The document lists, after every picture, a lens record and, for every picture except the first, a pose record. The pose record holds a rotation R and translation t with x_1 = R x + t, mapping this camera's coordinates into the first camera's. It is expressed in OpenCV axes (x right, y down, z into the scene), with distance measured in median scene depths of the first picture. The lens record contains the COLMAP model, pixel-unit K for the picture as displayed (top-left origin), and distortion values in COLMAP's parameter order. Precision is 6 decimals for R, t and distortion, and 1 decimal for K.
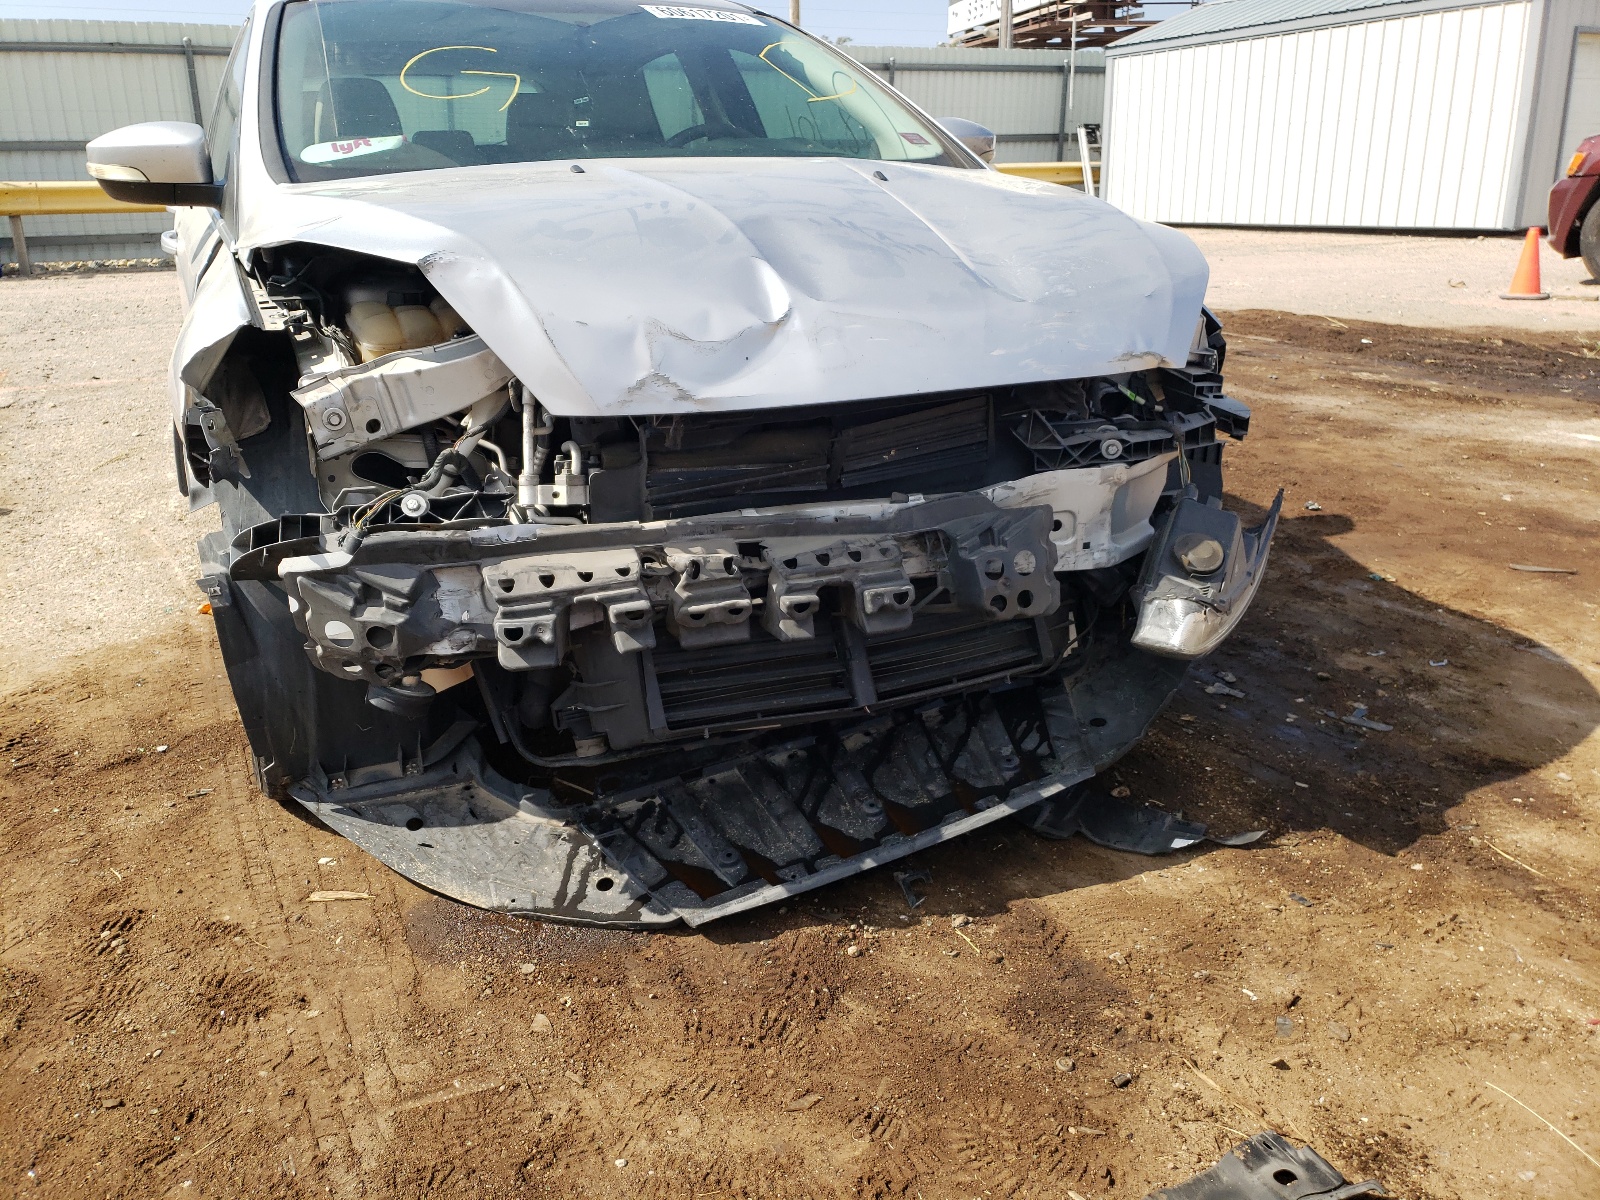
lens RADIAL K [[1272.9, 0, 796.3], [0, 1272.9, 477.8], [0, 0, 1]] dist [0.130547, -0.191244]
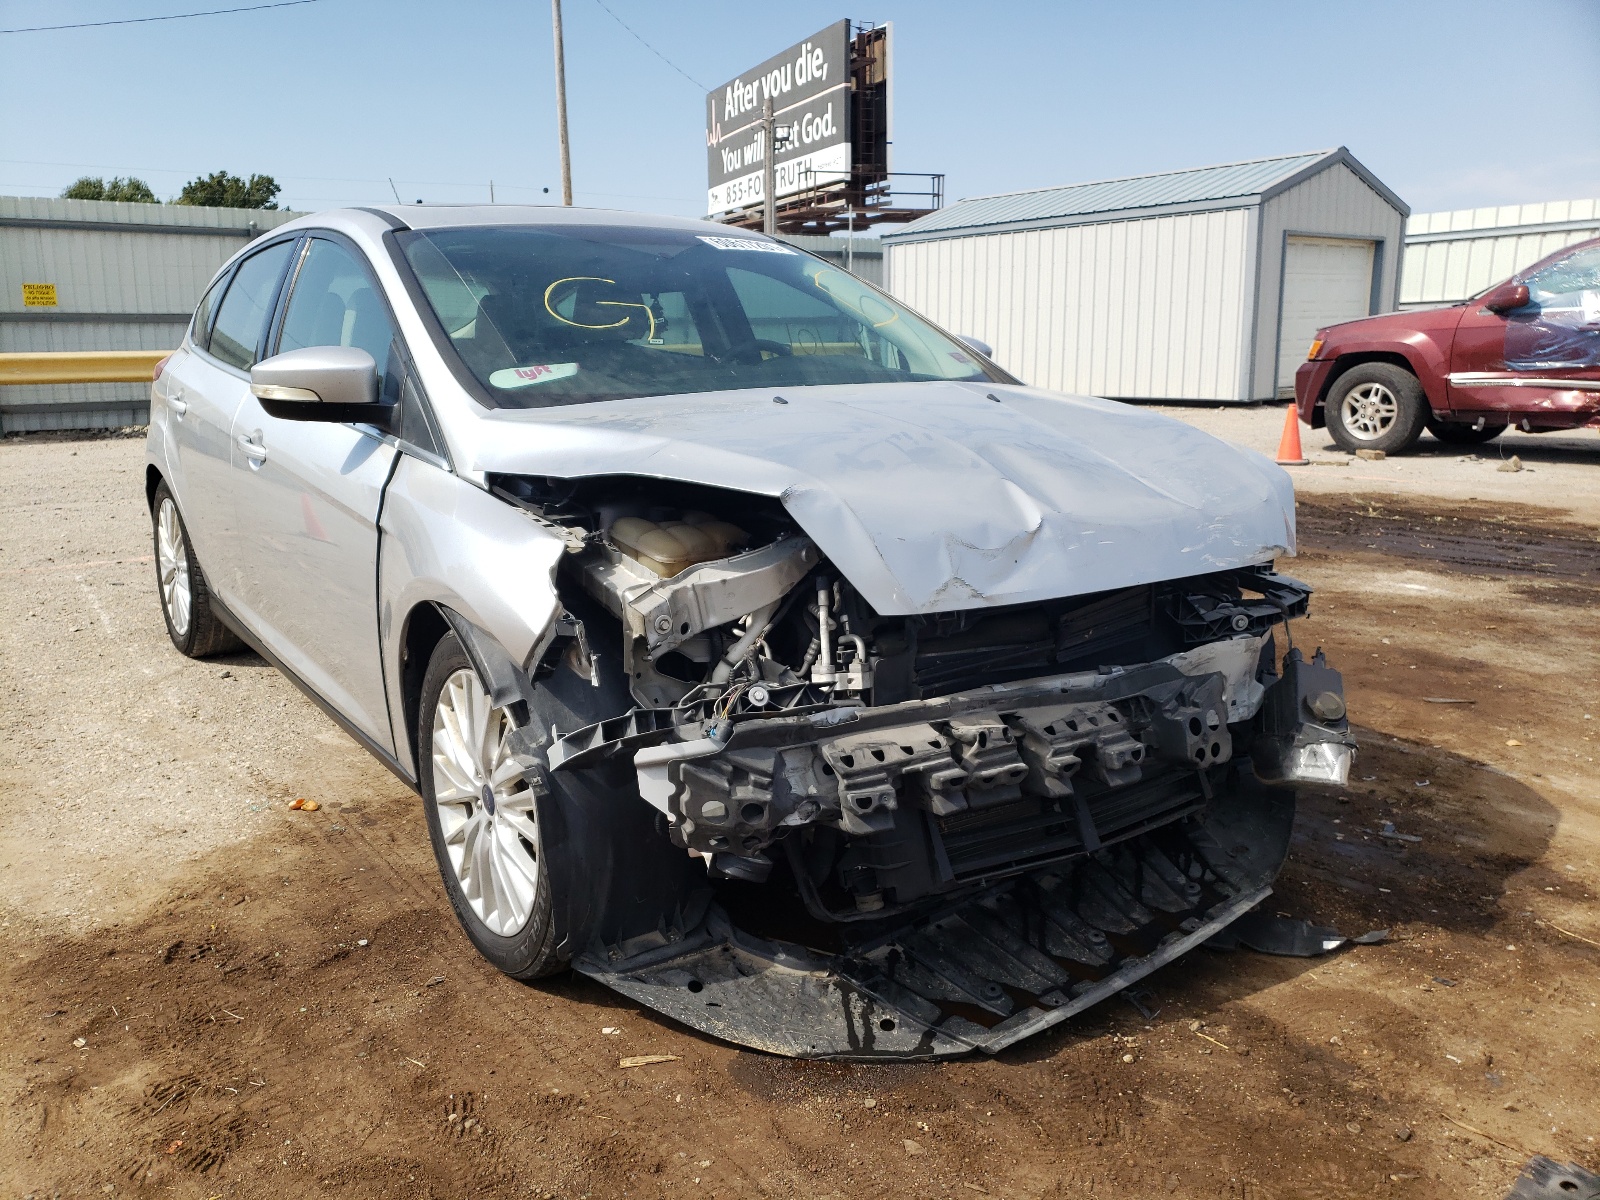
lens RADIAL K [[1259.0, 0, 802.4], [0, 1259.0, 475.3], [0, 0, 1]] dist [0.056321, -0.043041]
pose [[0.980484, -0.014294, 0.196081, -0.442165], [0.038156, 0.992225, -0.118465, -0.037385], [-0.192863, 0.123634, 0.973406, -0.141578]]
